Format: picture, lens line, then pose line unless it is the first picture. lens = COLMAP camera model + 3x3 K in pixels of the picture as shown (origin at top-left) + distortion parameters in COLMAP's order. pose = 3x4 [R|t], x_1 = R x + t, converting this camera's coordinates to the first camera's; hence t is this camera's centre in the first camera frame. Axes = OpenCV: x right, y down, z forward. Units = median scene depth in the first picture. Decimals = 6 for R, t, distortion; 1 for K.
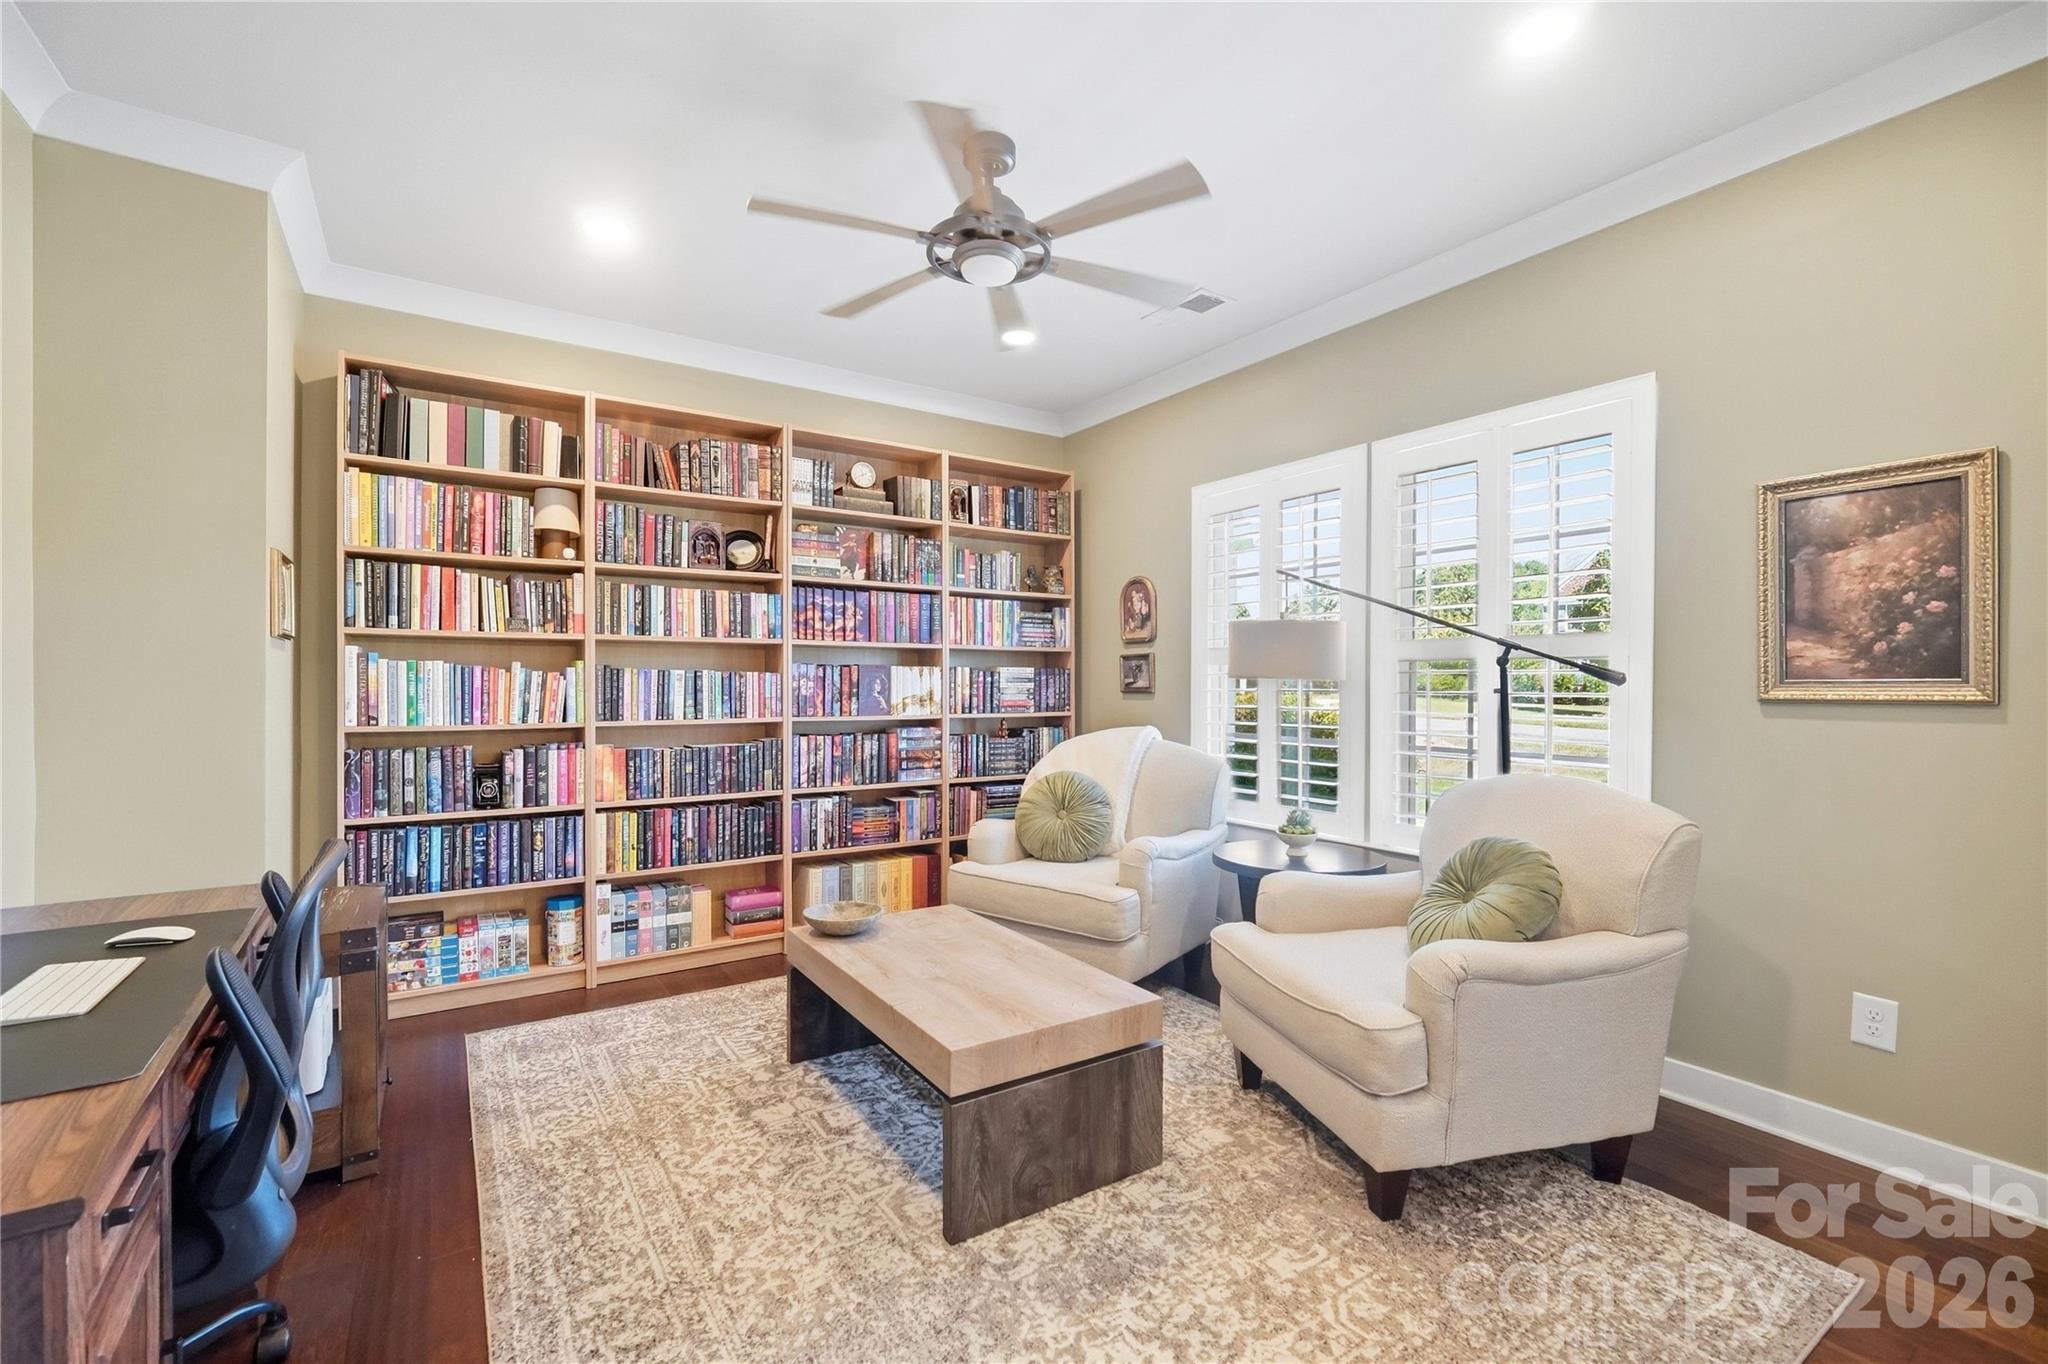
lens RADIAL K [[871.4, 0, 1017.2], [0, 871.4, 682.3], [0, 0, 1]] dist [0.001135, 0.000074]
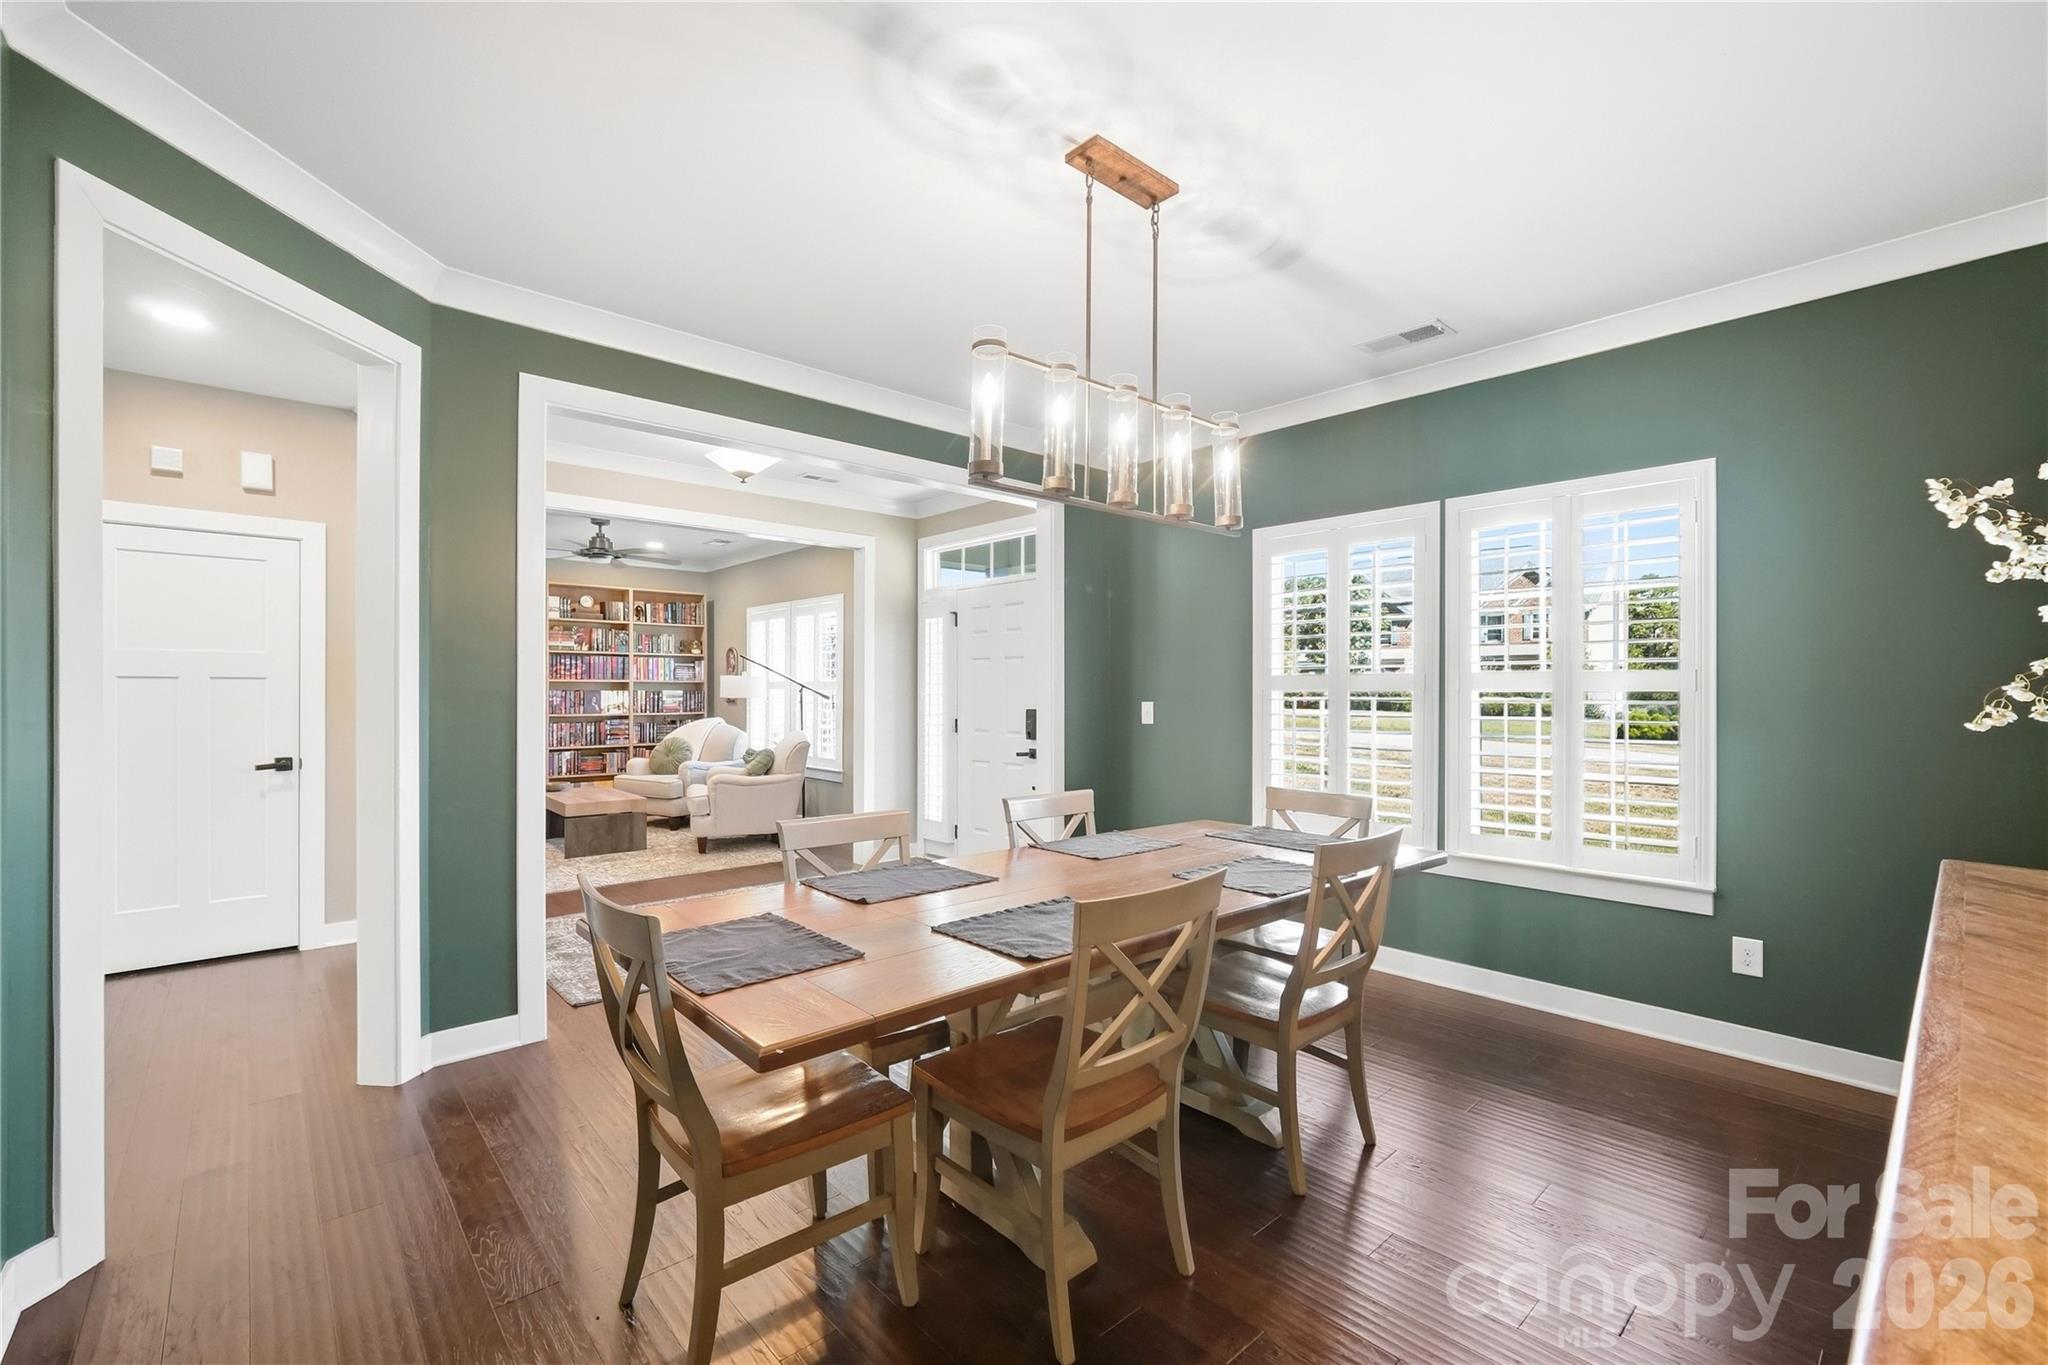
lens RADIAL K [[871.4, 0, 1030.5], [0, 871.4, 684.2], [0, 0, 1]] dist [0.001135, 0.000074]
pose [[0.989903, -0.007565, 0.141547, 0.578258], [0.008914, 0.999921, -0.008899, -0.005989], [-0.141468, 0.010071, 0.989892, -1.232282]]
